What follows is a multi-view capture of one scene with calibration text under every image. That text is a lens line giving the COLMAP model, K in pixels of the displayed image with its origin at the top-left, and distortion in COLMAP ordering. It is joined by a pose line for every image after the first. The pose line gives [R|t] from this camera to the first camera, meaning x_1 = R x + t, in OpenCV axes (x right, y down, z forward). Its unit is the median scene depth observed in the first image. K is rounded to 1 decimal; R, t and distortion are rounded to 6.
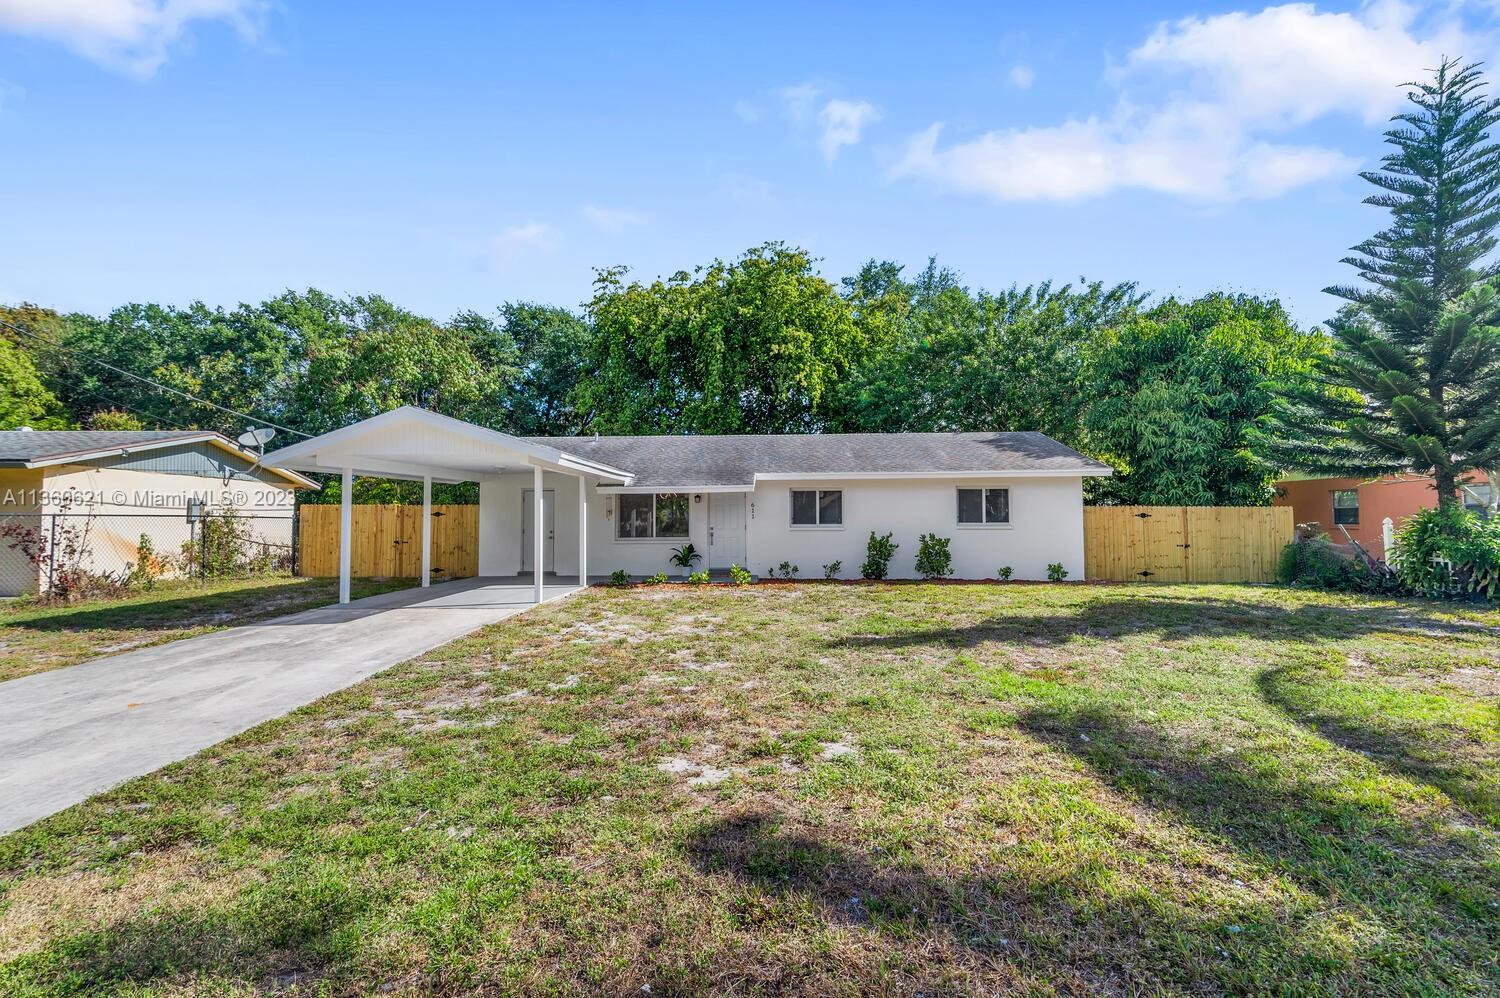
lens RADIAL K [[701.7, 0, 741.4], [0, 701.7, 502.4], [0, 0, 1]] dist [0.007954, 0.000088]
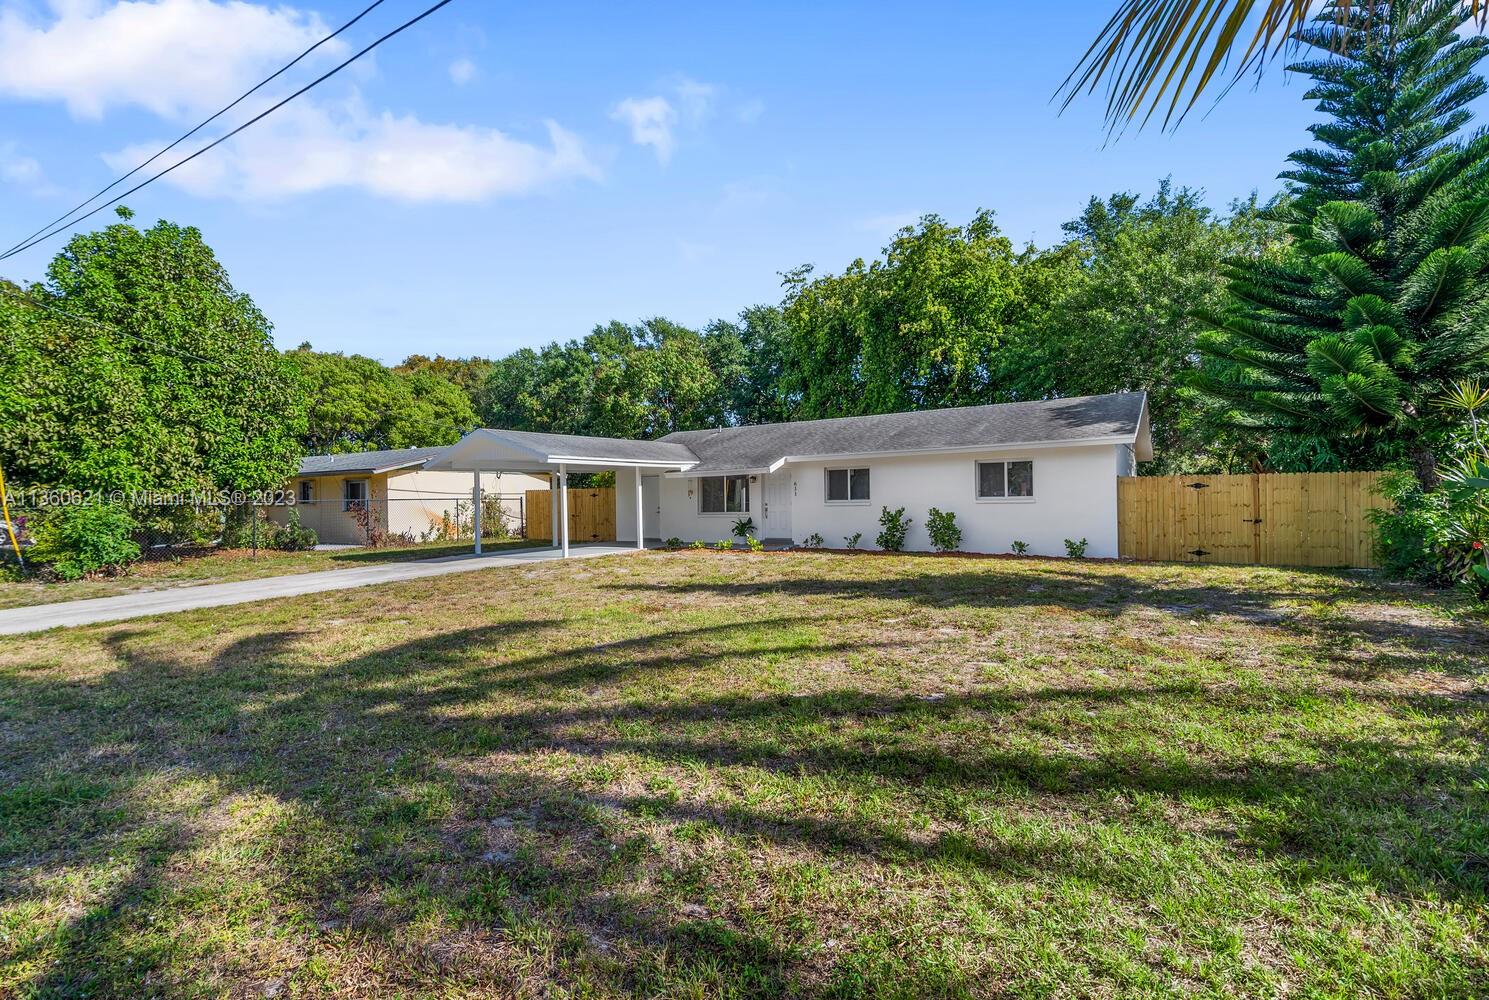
lens RADIAL K [[718.7, 0, 707.5], [0, 718.7, 500.1], [0, 0, 1]] dist [0.002200, 0.000127]
pose [[0.840912, -0.009984, -0.541079, 0.526344], [0.026917, 0.999364, 0.023393, -0.000318], [0.540501, -0.034236, 0.840646, -0.065616]]
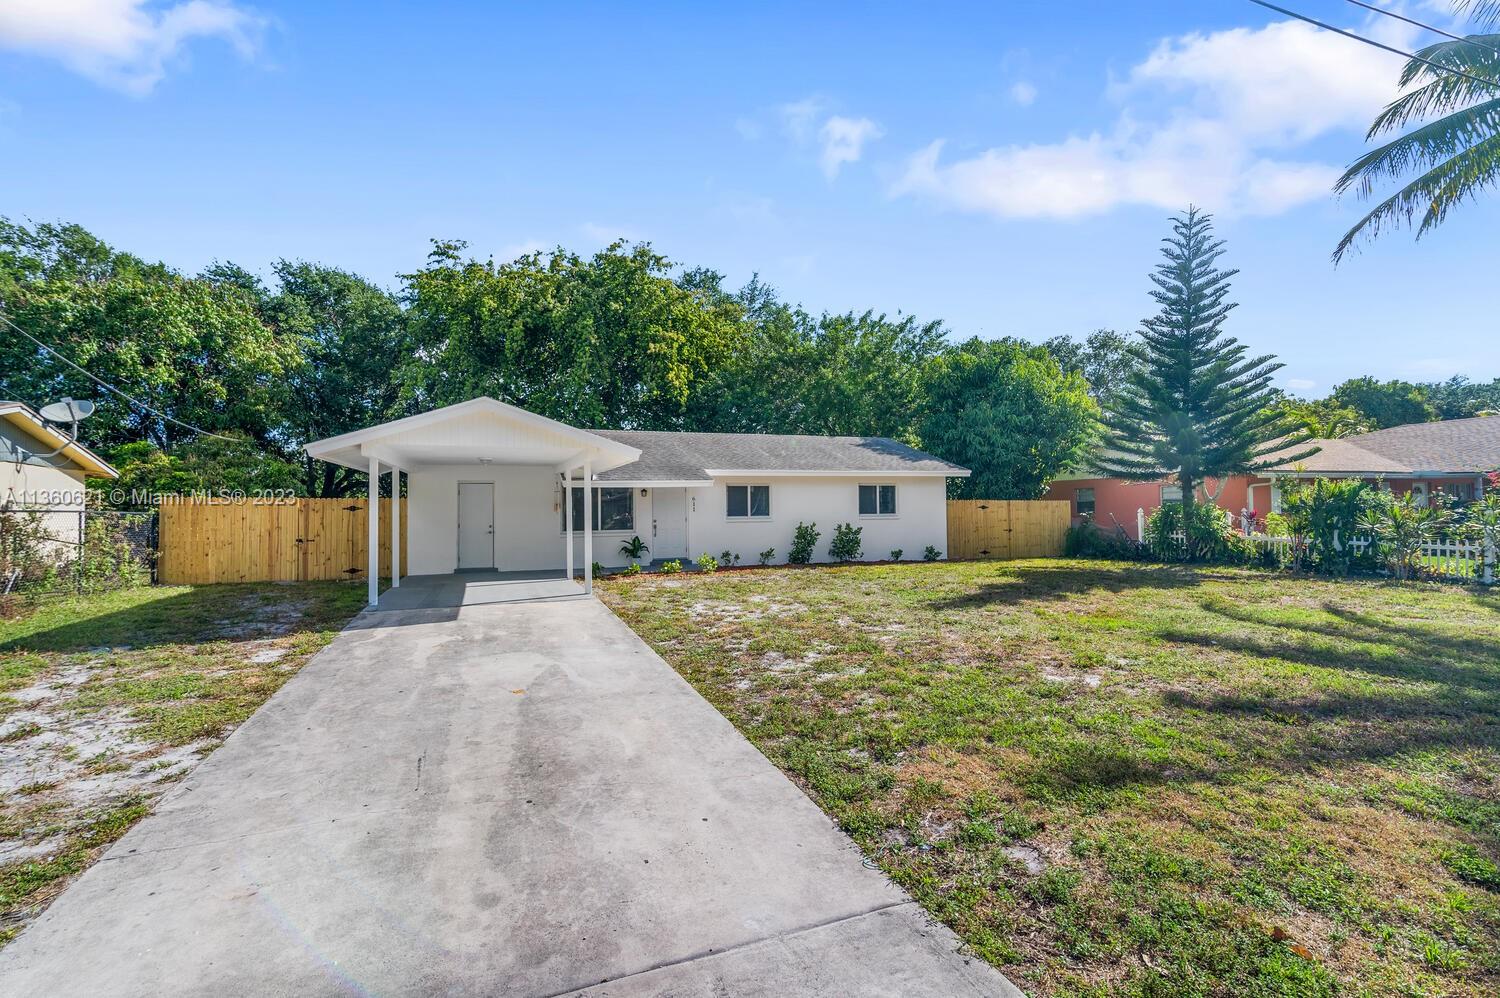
lens RADIAL K [[701.7, 0, 741.4], [0, 701.7, 502.4], [0, 0, 1]] dist [0.007954, 0.000088]
pose [[0.921482, -0.000941, 0.388420, -0.330521], [-0.004200, 0.999914, 0.012388, -0.004228], [-0.388399, -0.013046, 0.921399, -0.016977]]
